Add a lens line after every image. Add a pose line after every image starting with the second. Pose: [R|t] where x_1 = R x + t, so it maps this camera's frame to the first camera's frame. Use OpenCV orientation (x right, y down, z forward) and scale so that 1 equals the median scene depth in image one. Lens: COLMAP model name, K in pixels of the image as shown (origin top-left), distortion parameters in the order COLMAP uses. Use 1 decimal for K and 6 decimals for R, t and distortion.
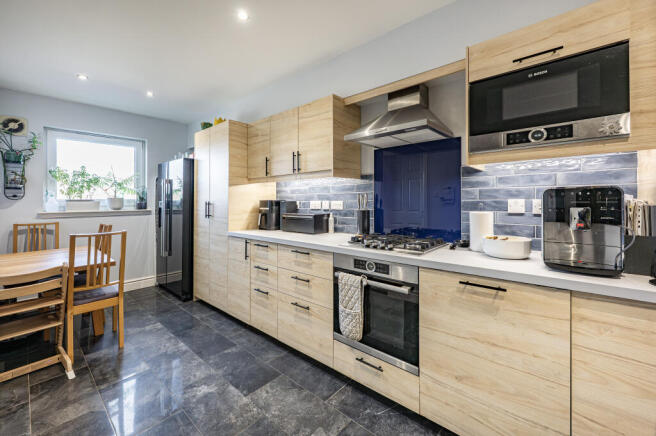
lens RADIAL K [[286.6, 0, 326.6], [0, 286.6, 198.0], [0, 0, 1]] dist [-0.001359, -0.000180]
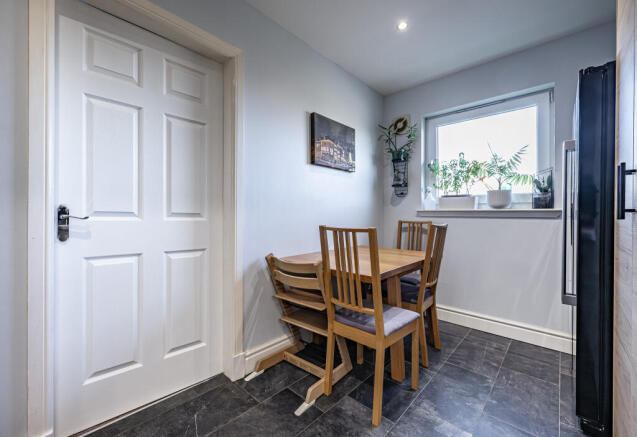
lens RADIAL K [[264.1, 0, 318.9], [0, 264.1, 215.2], [0, 0, 1]] dist [0.000347, 0.000010]
pose [[-0.030878, -0.000331, -0.999523, -0.123373], [-0.007567, 0.999971, -0.000097, 0.066957], [0.999495, 0.007560, -0.030880, 0.673542]]
